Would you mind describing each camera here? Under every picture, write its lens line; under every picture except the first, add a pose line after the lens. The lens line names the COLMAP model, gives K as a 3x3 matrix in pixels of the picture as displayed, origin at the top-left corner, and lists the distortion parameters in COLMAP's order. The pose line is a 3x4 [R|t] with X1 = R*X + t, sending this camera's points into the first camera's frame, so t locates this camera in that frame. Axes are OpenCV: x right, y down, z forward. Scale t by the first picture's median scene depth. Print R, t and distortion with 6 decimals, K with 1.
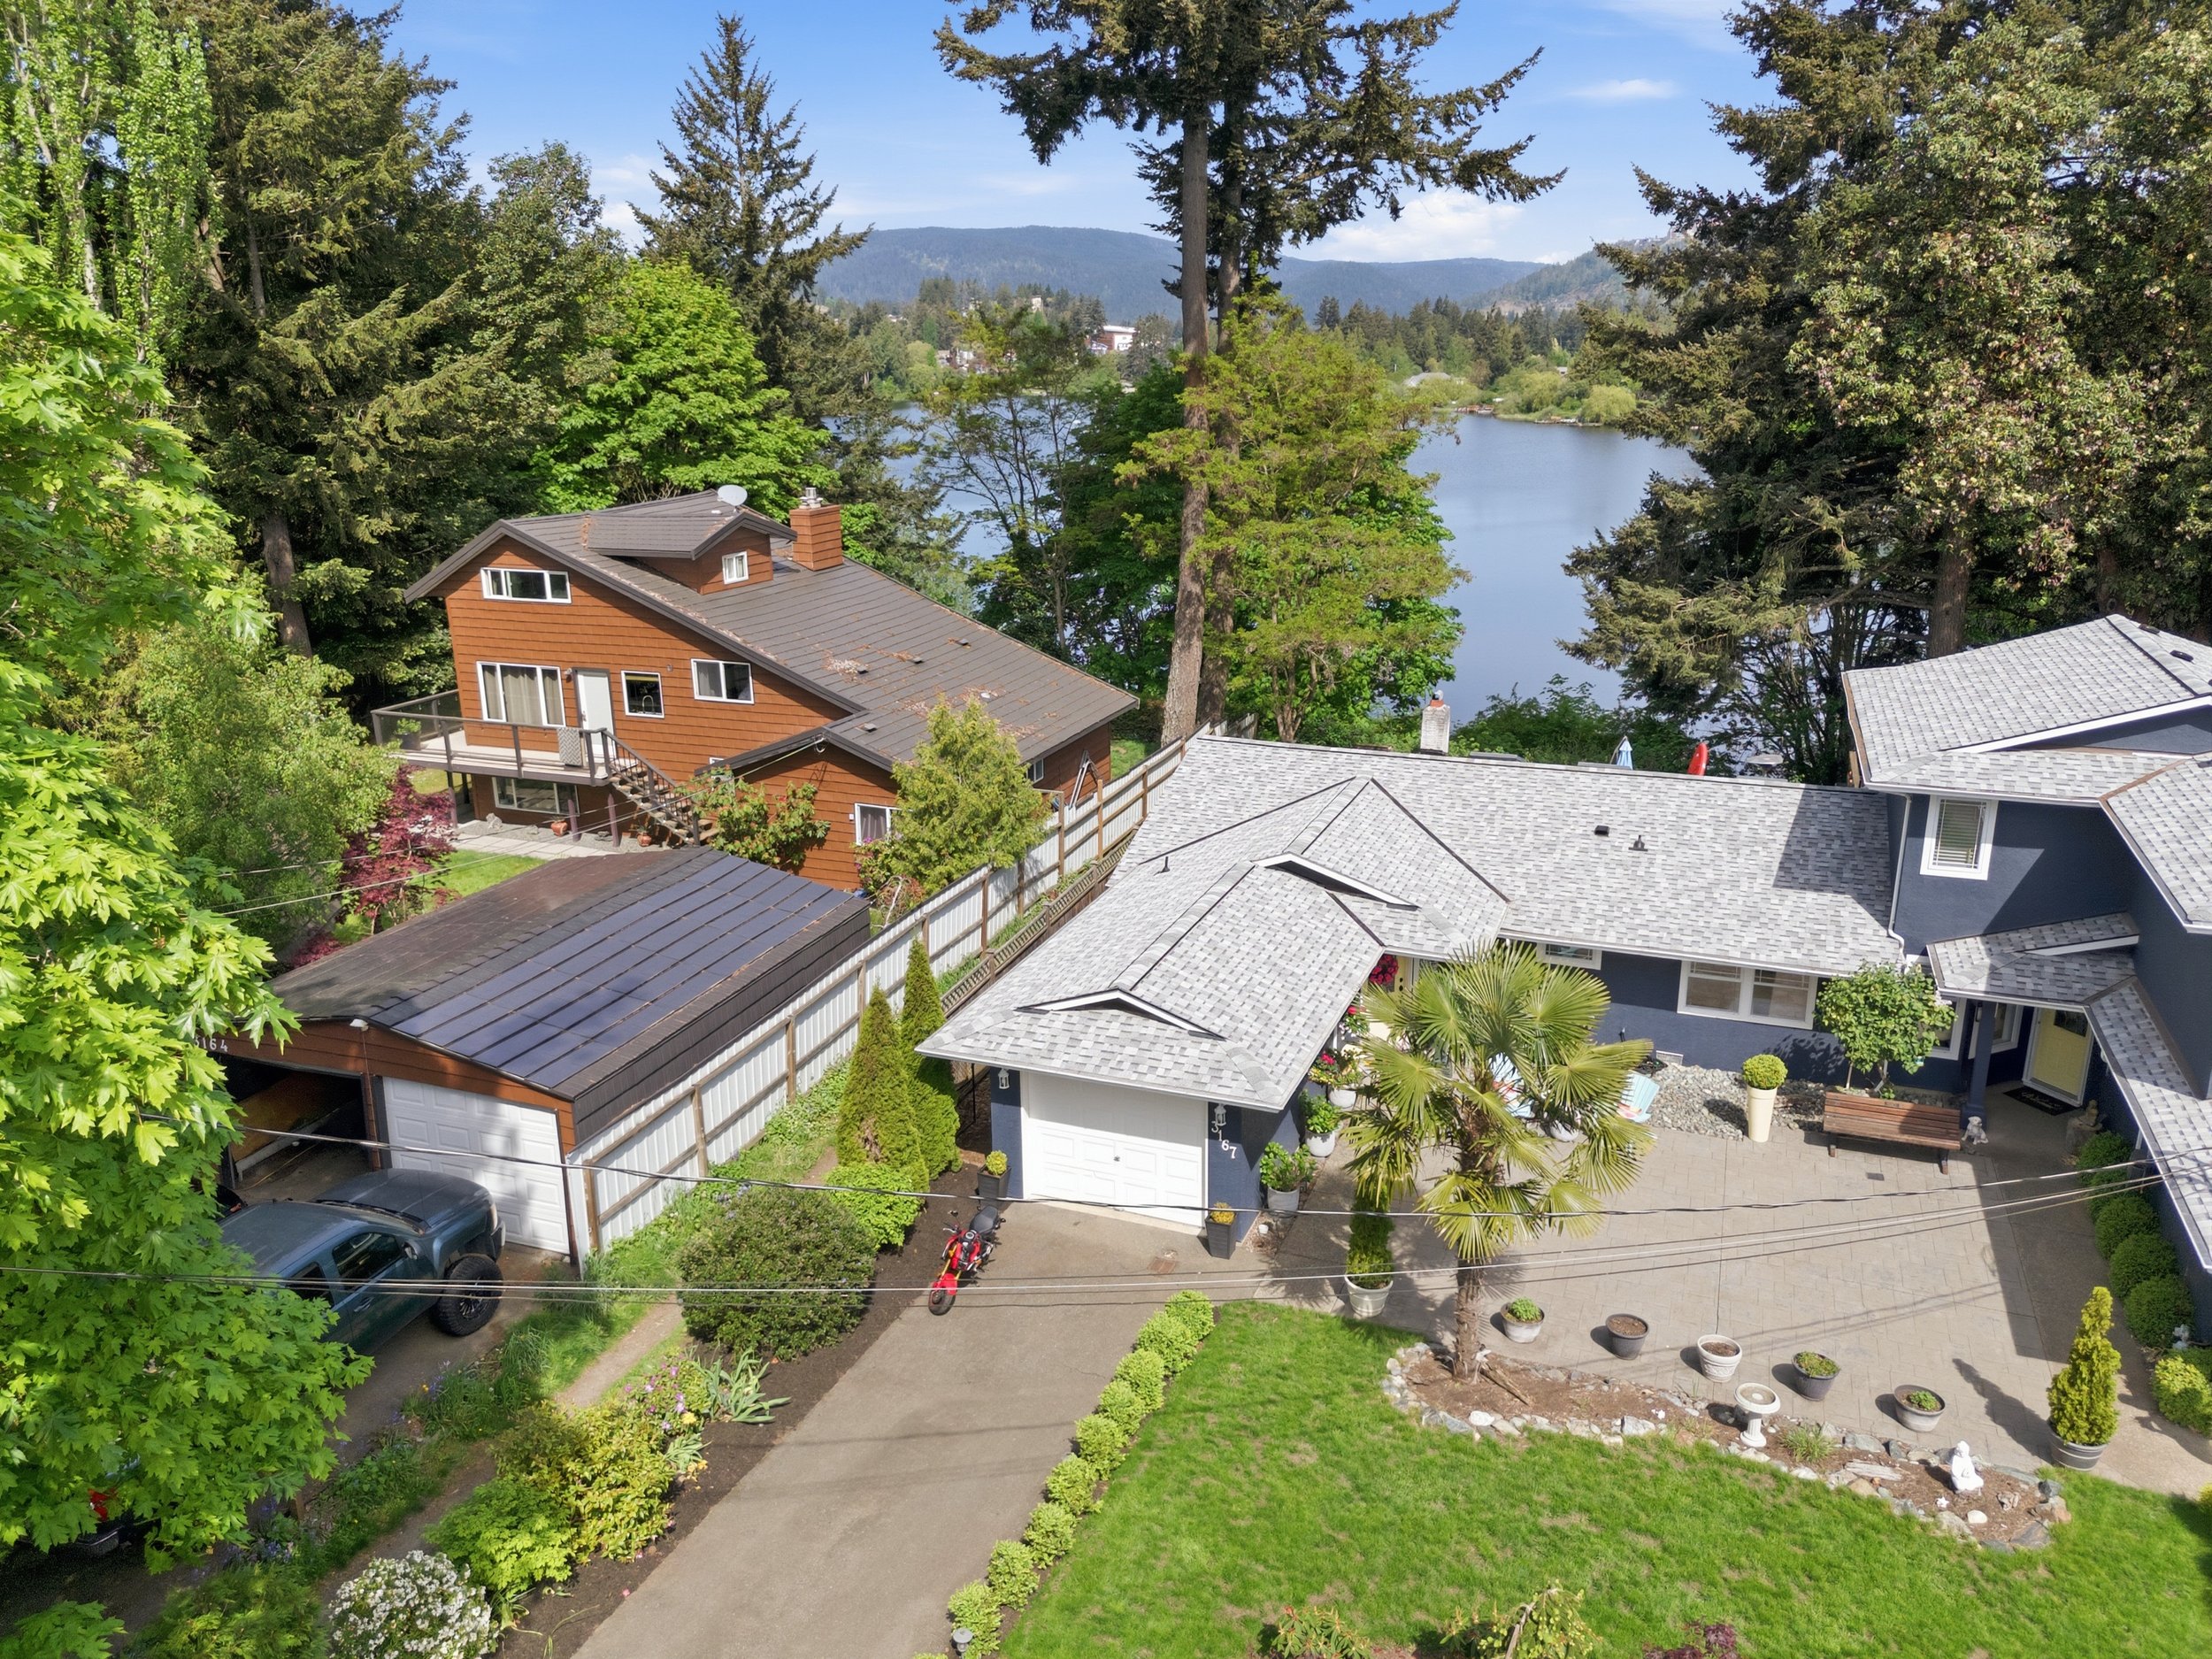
lens RADIAL K [[1633.1, 0, 1106.0], [0, 1633.1, 829.5], [0, 0, 1]] dist [0.068747, -0.091693]
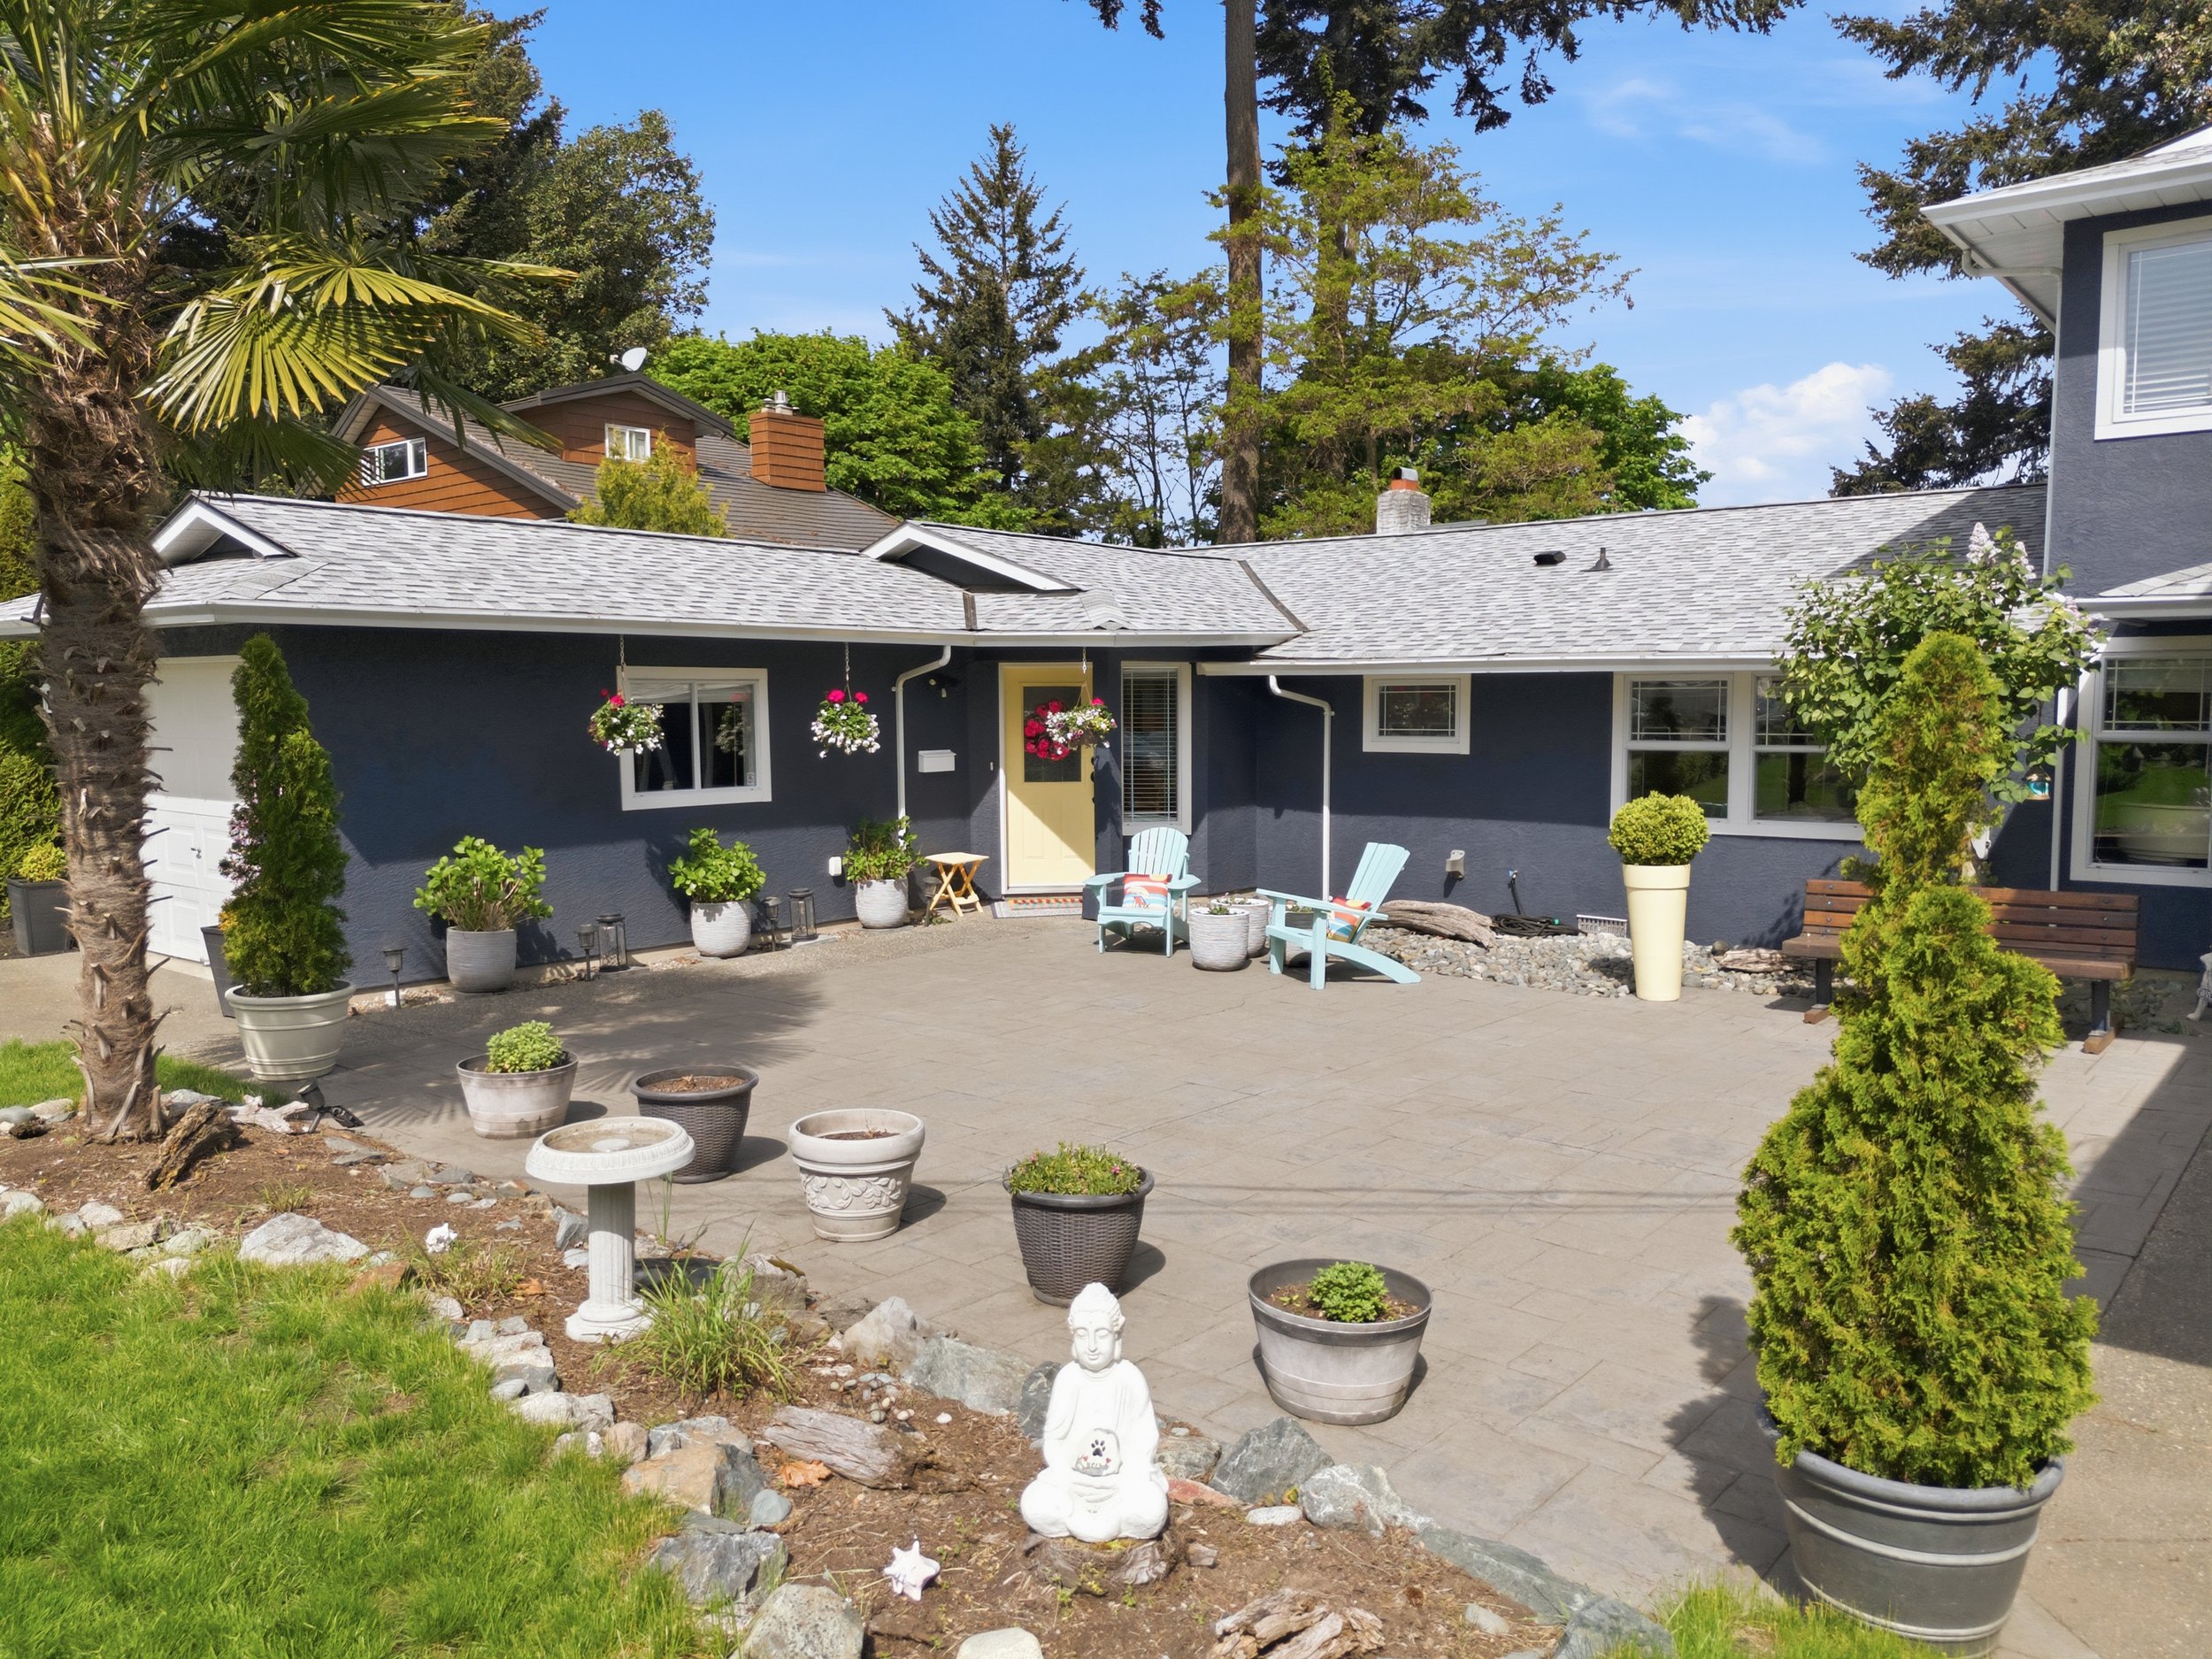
lens RADIAL K [[1633.1, 0, 1106.0], [0, 1633.1, 829.5], [0, 0, 1]] dist [0.068747, -0.091693]
pose [[0.947957, 0.029901, -0.316993, 0.150008], [-0.094538, 0.977116, -0.190544, 0.091194], [0.304041, 0.210596, 0.929090, 0.207497]]
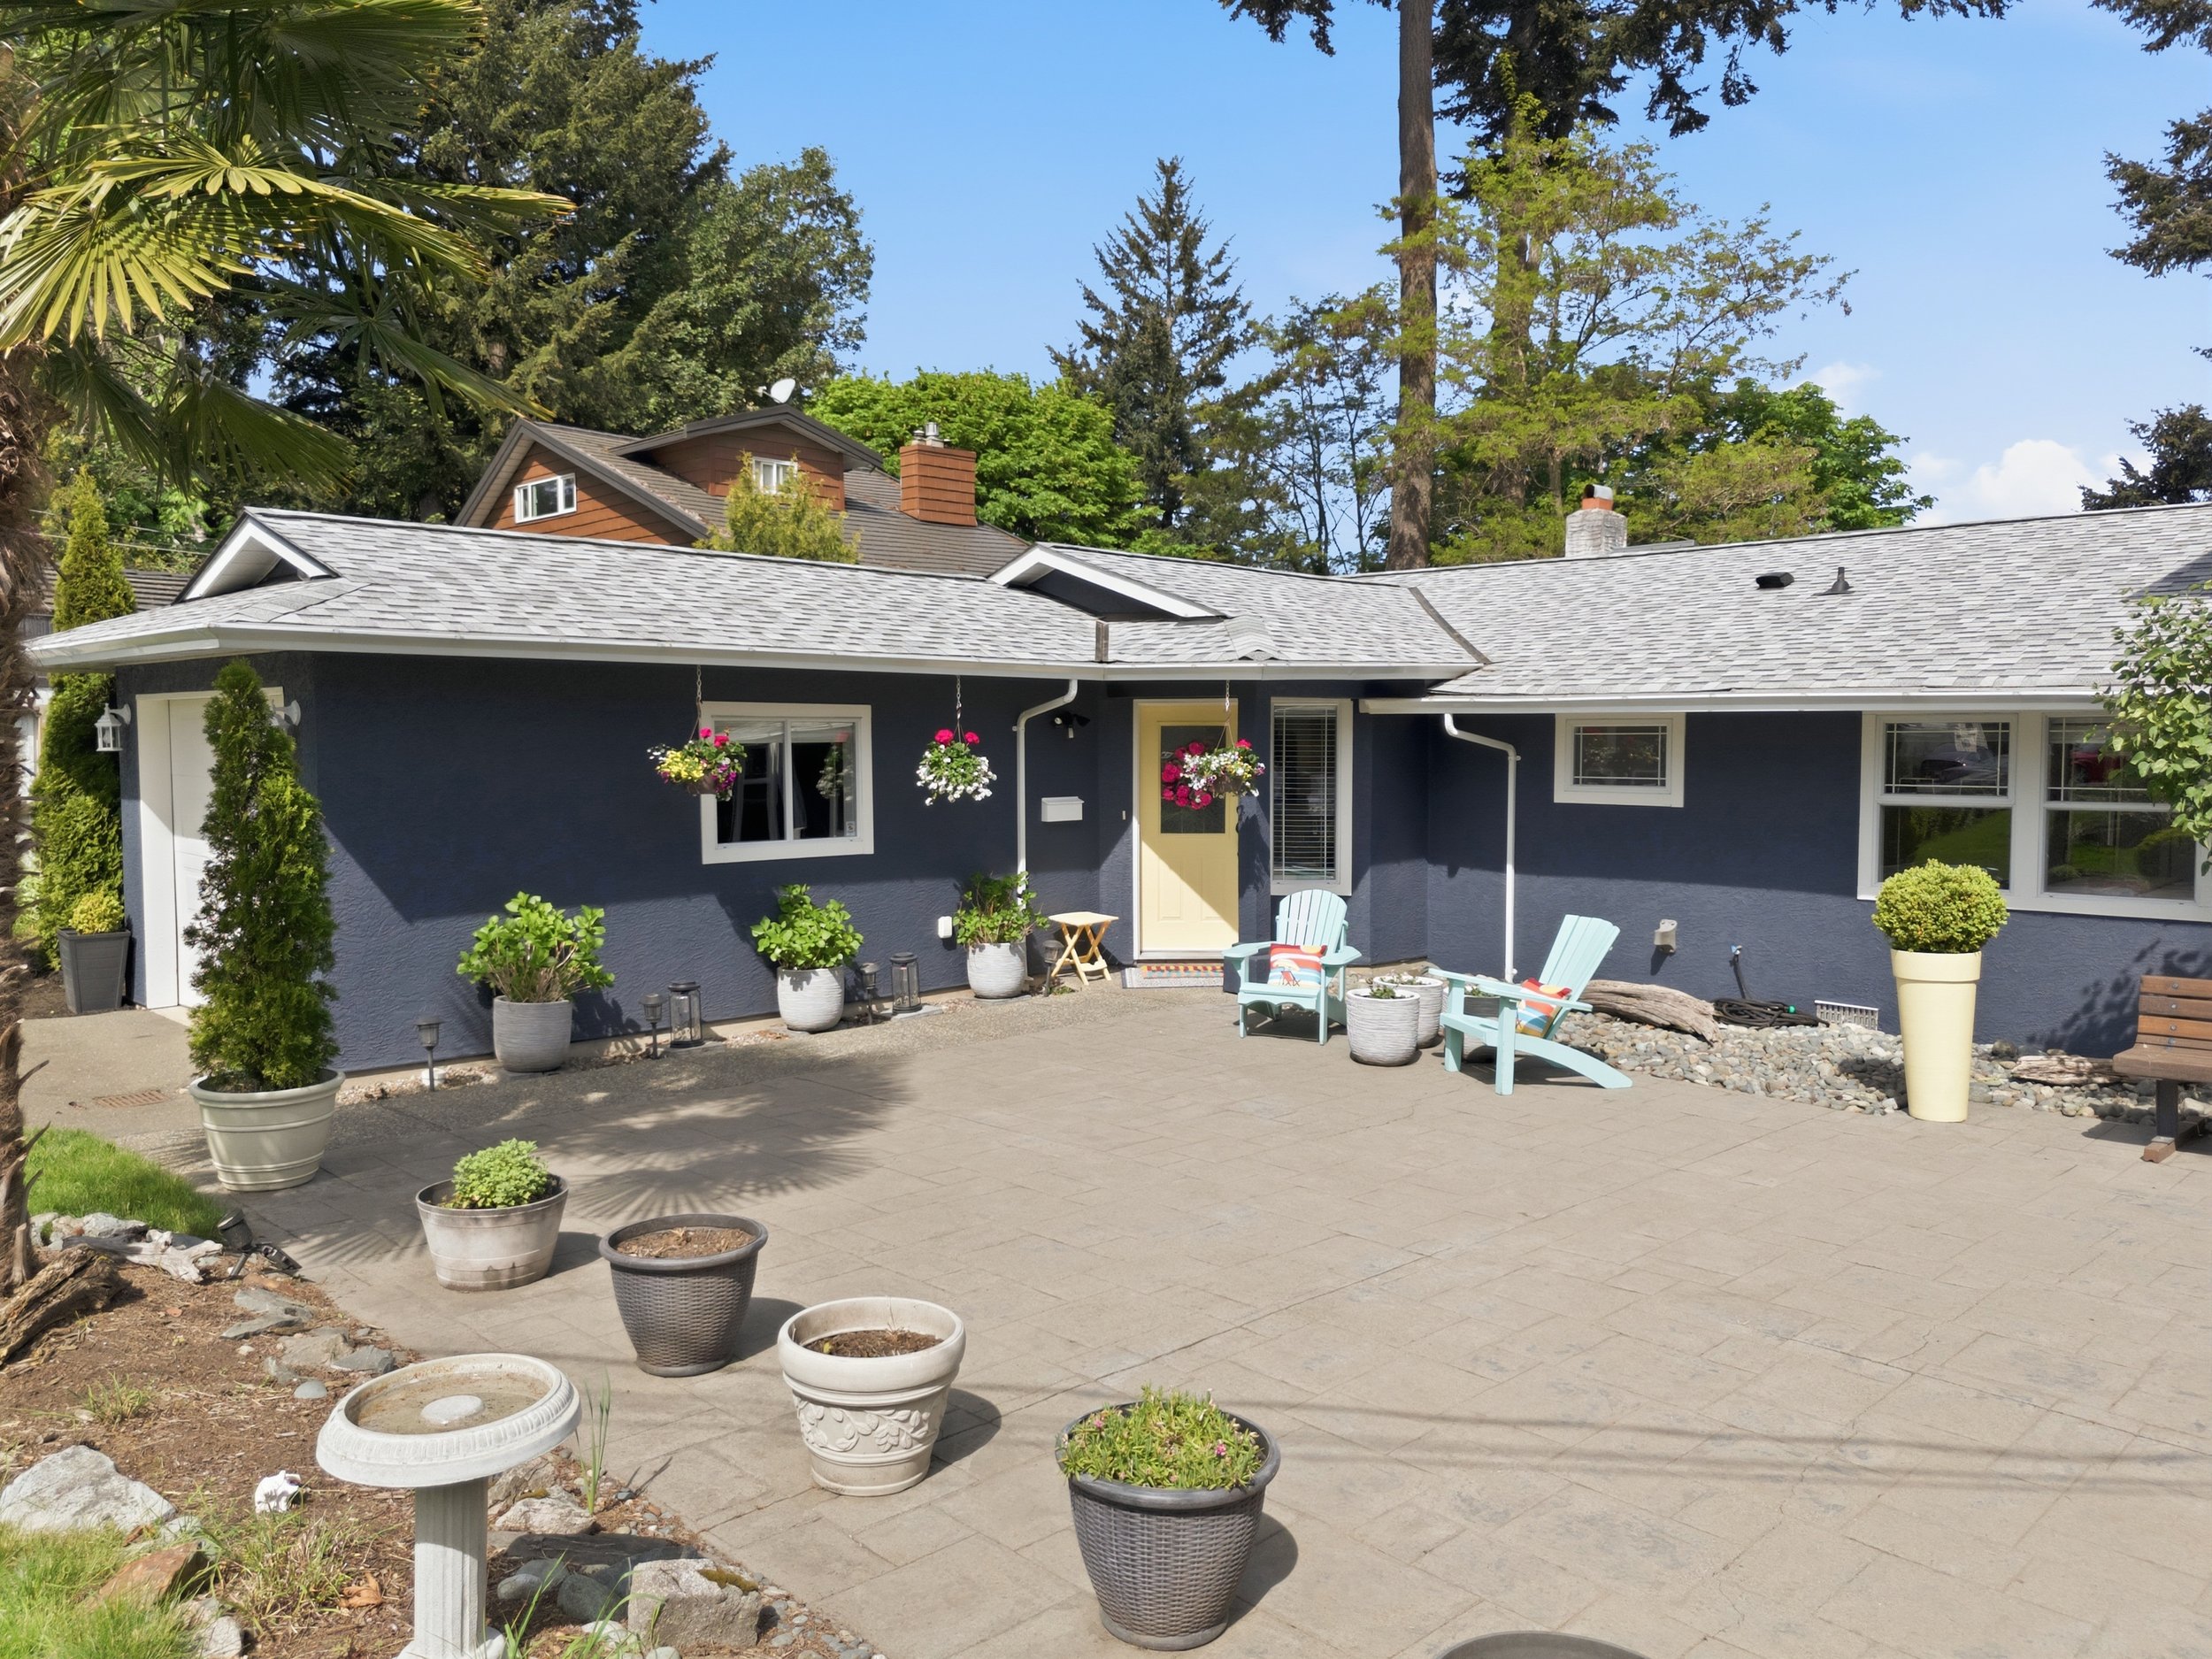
lens RADIAL K [[1633.1, 0, 1106.0], [0, 1633.1, 829.5], [0, 0, 1]] dist [0.068747, -0.091693]
pose [[0.911294, 0.031932, -0.410516, 0.143508], [-0.125722, 0.970956, -0.203562, 0.083945], [0.392093, 0.237116, 0.888842, 0.231797]]
